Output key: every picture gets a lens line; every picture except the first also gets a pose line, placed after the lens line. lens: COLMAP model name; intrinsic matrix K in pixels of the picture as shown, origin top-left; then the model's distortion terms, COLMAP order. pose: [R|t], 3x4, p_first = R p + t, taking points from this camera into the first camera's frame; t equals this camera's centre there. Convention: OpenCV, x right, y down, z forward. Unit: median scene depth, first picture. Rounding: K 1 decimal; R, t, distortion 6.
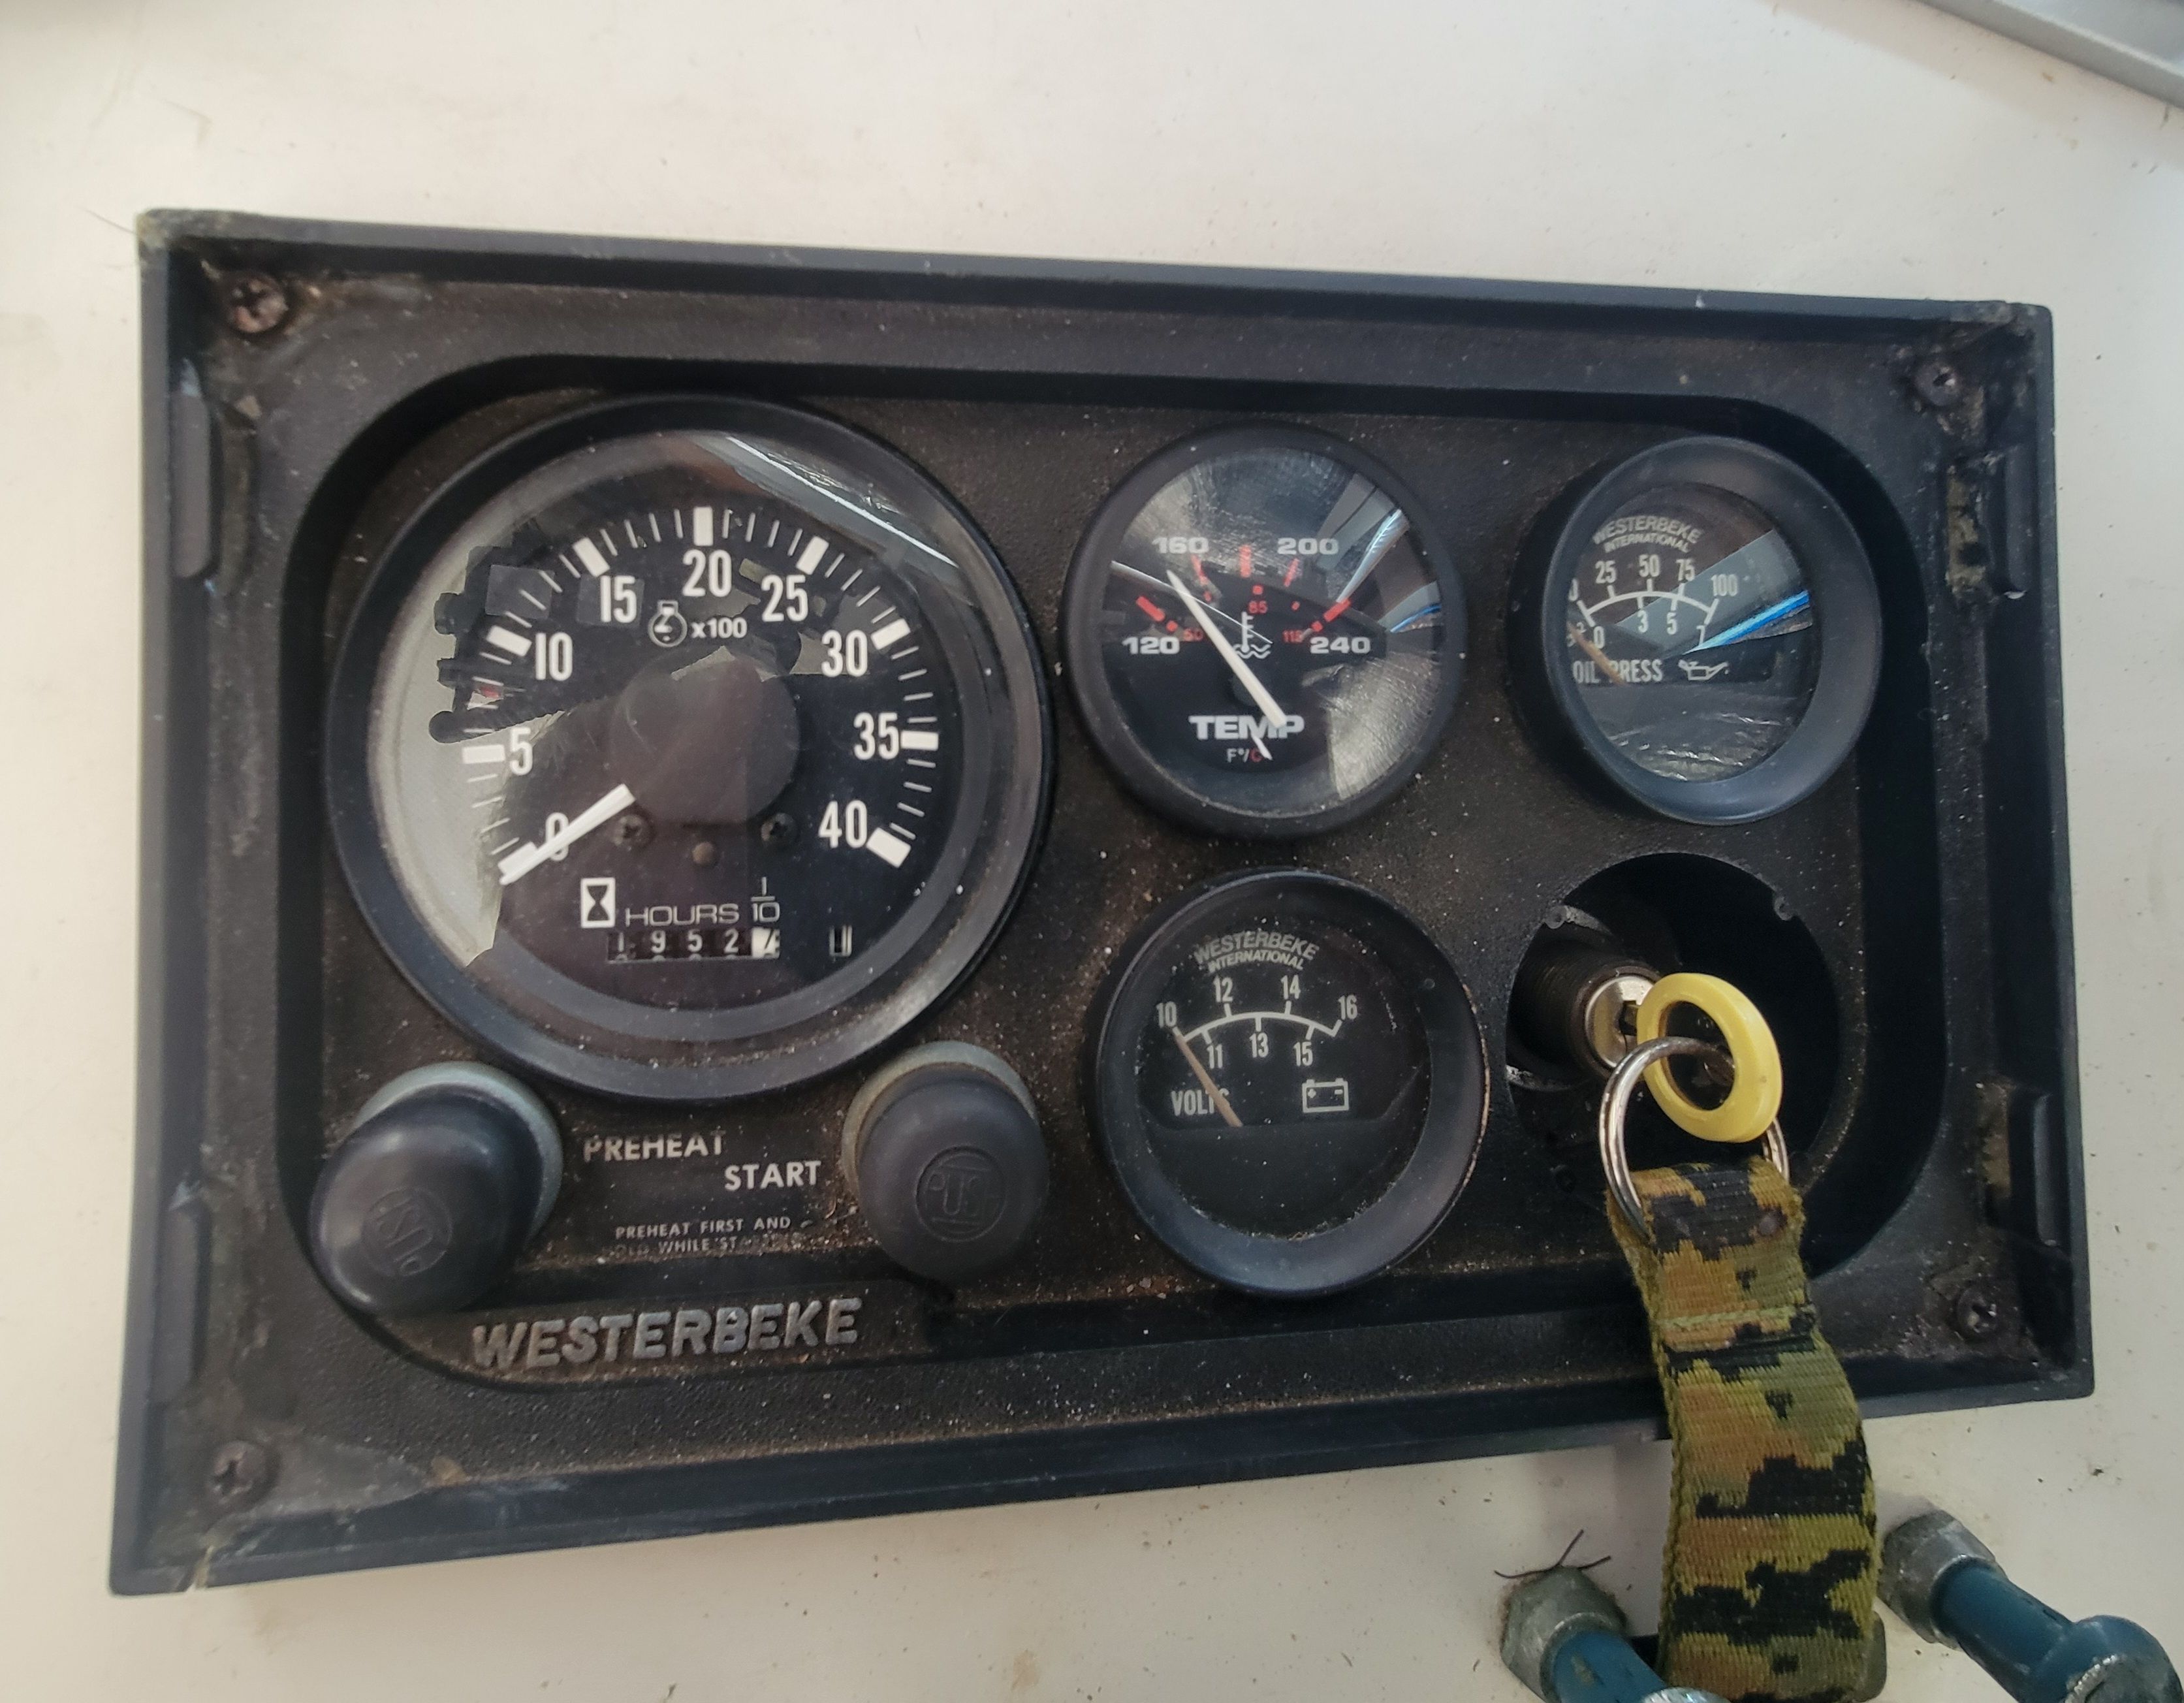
lens RADIAL K [[1325.8, 0, 1092.0], [0, 1325.8, 851.5], [0, 0, 1]] dist [-0.001317, 0.001012]
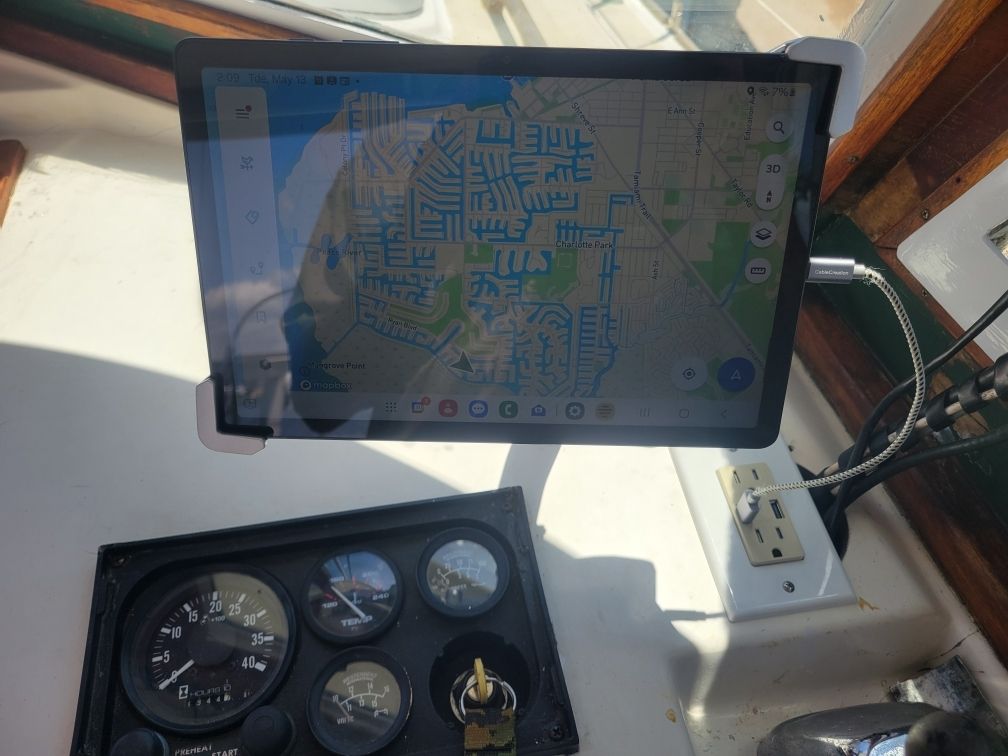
lens RADIAL K [[750.6, 0, 504.0], [0, 750.6, 378.0], [0, 0, 1]] dist [0.000020, -0.000108]
pose [[0.980618, -0.188959, 0.051787, 0.600255], [0.183542, 0.793476, -0.580265, 0.742541], [0.068554, 0.578524, 0.812780, -1.240823]]
